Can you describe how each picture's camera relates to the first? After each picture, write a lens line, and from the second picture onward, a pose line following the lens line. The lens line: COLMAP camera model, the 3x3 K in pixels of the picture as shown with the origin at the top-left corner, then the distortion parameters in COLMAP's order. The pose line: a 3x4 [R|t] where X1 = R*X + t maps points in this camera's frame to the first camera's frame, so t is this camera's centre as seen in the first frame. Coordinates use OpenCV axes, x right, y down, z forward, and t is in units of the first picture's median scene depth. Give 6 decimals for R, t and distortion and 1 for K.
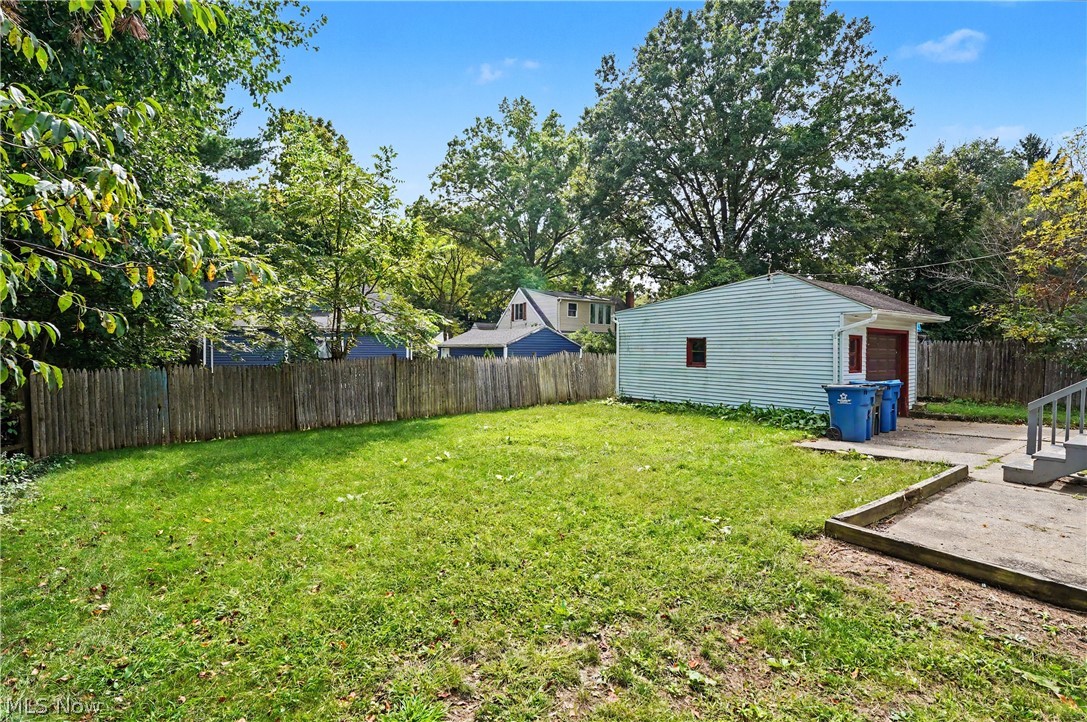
lens RADIAL K [[494.0, 0, 548.4], [0, 494.0, 364.2], [0, 0, 1]] dist [-0.004693, 0.000572]
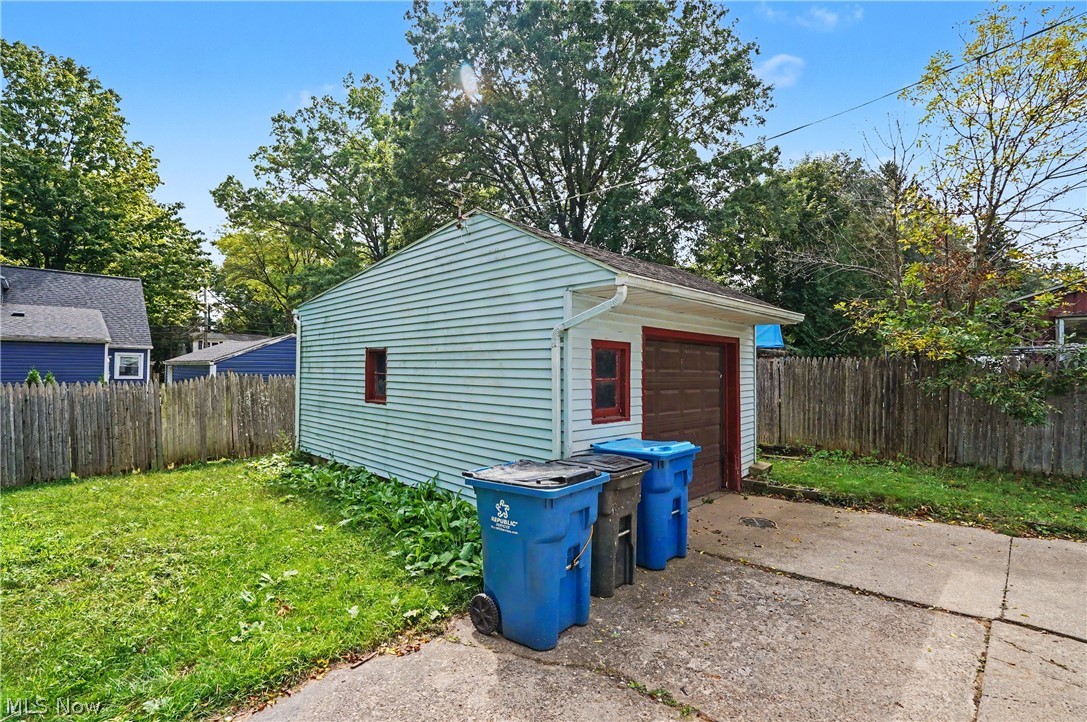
lens RADIAL K [[494.0, 0, 540.8], [0, 494.0, 363.4], [0, 0, 1]] dist [-0.004693, 0.000572]
pose [[0.987431, 0.005018, 0.157969, 0.388200], [0.001205, 0.999228, -0.039275, -0.015520], [-0.158044, 0.038972, 0.986663, 0.444240]]
